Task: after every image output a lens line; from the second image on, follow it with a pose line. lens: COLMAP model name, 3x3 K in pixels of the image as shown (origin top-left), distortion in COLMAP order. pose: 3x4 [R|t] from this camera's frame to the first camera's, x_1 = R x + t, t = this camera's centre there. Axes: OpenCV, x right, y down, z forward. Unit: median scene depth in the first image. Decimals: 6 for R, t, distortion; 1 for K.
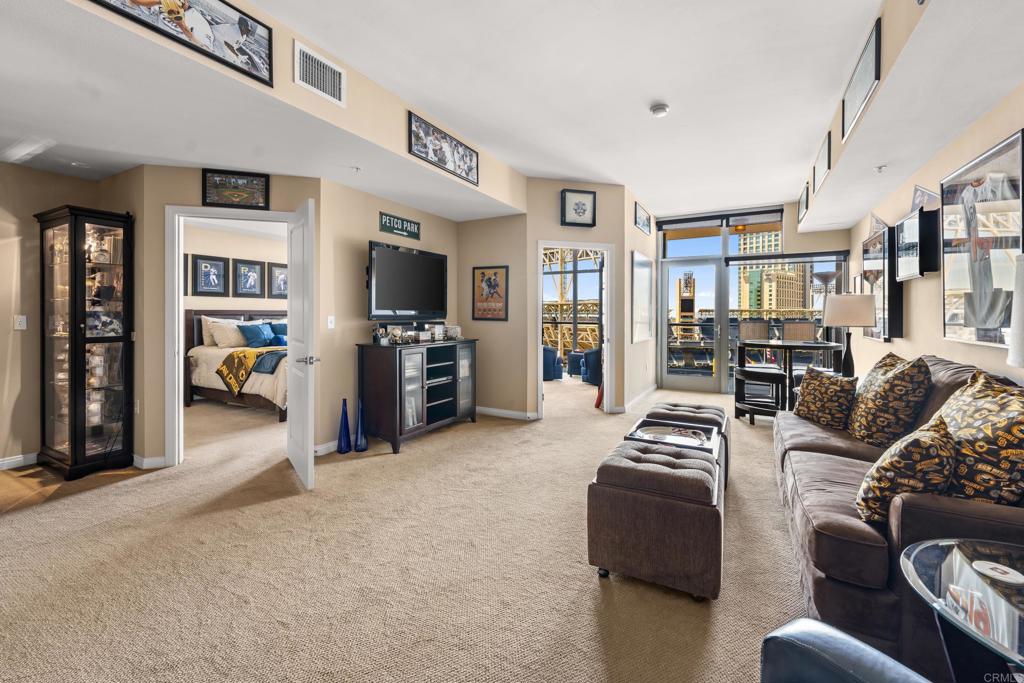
lens RADIAL K [[423.7, 0, 514.0], [0, 423.7, 312.5], [0, 0, 1]] dist [0.000660, -0.000201]
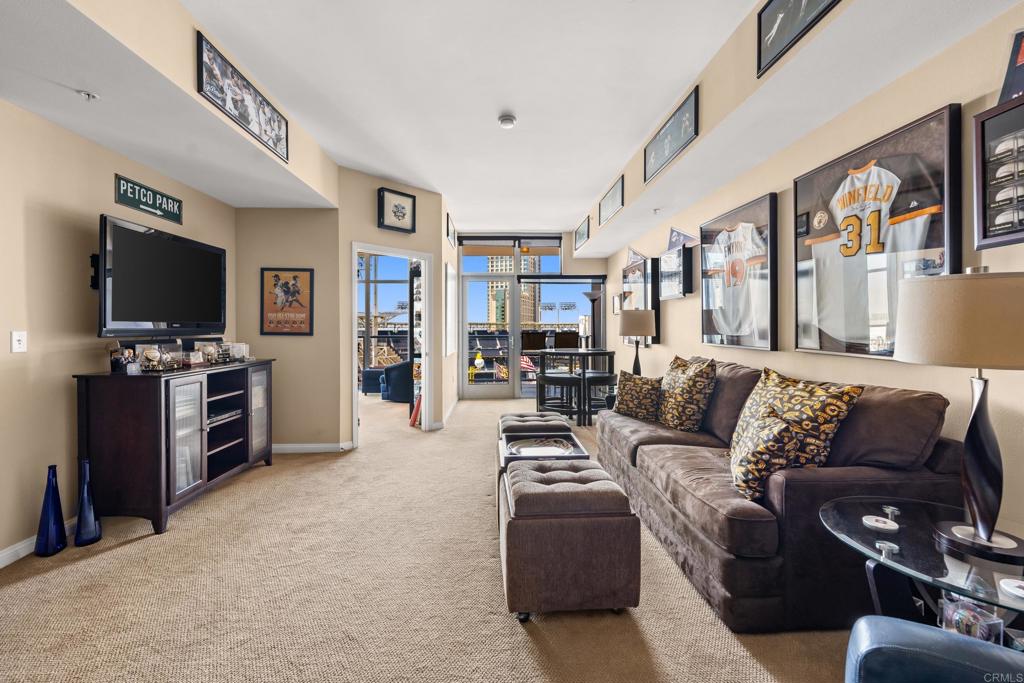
lens RADIAL K [[417.1, 0, 508.9], [0, 417.1, 325.7], [0, 0, 1]] dist [-0.001318, -0.000445]
pose [[0.859106, -0.002594, 0.511790, -0.135431], [0.002702, 0.999996, 0.000533, 0.001929], [-0.511790, 0.000925, 0.859110, 0.137367]]
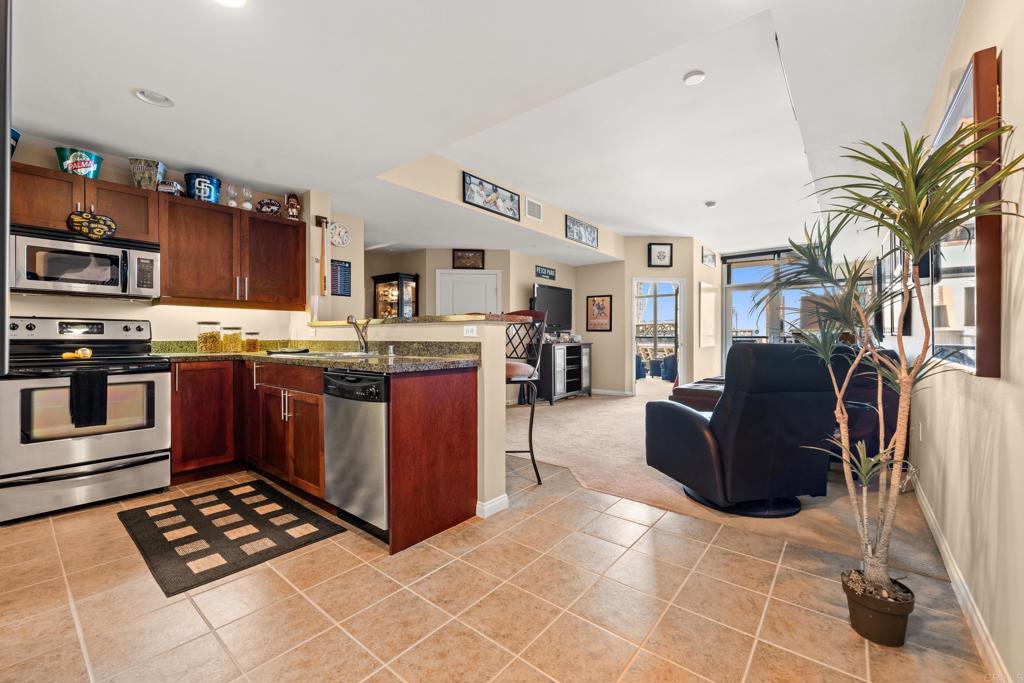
lens RADIAL K [[413.5, 0, 513.4], [0, 413.5, 335.7], [0, 0, 1]] dist [-0.002418, -0.000418]
pose [[0.984369, -0.003961, -0.176075, -0.132099], [0.004812, 0.999979, 0.004408, 0.035210], [0.176054, -0.005186, 0.984367, -0.680897]]
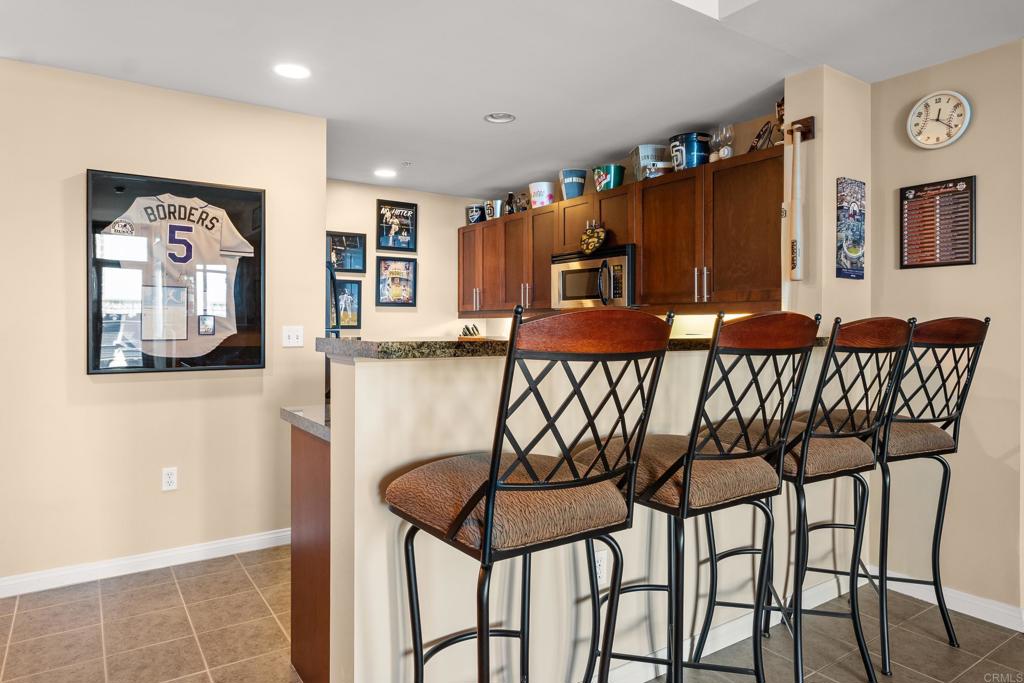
lens RADIAL K [[632.8, 0, 513.0], [0, 632.8, 328.5], [0, 0, 1]] dist [-0.005750, -0.001019]
pose [[-0.450745, -0.005044, -0.892638, 0.060566], [-0.000780, 0.999986, -0.005257, 0.002611], [0.892652, -0.001674, -0.450743, 0.250075]]
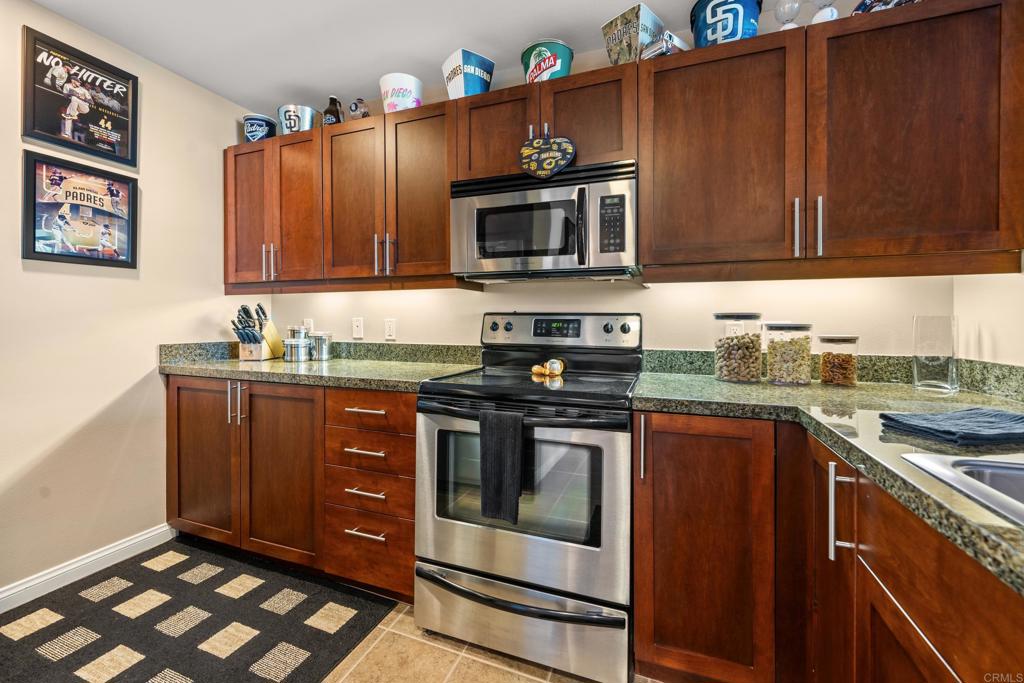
lens RADIAL K [[417.1, 0, 508.9], [0, 417.1, 325.7], [0, 0, 1]] dist [-0.001318, -0.000445]
pose [[0.141080, 0.007116, -0.989973, -0.547539], [0.005298, 0.999954, 0.007943, 0.013921], [0.989984, -0.006366, 0.141036, -0.211454]]
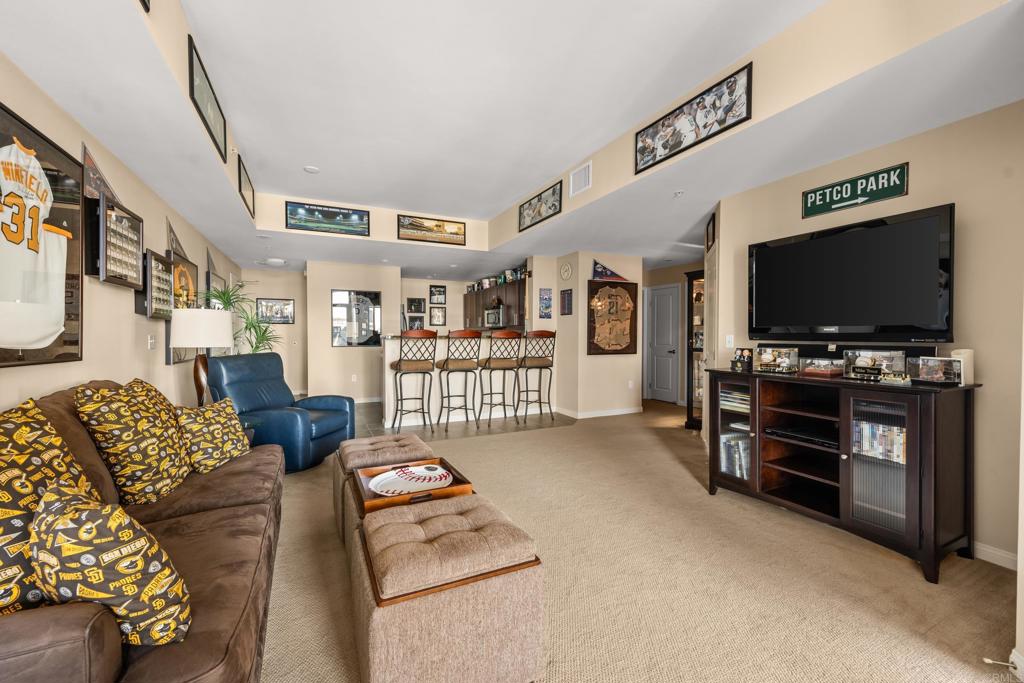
lens RADIAL K [[413.5, 0, 513.4], [0, 413.5, 335.7], [0, 0, 1]] dist [-0.002418, -0.000418]
pose [[-0.577464, -0.001086, -0.816415, 0.616765], [0.001560, 0.999996, -0.002434, 0.011747], [0.816414, -0.002679, -0.577460, 1.117086]]
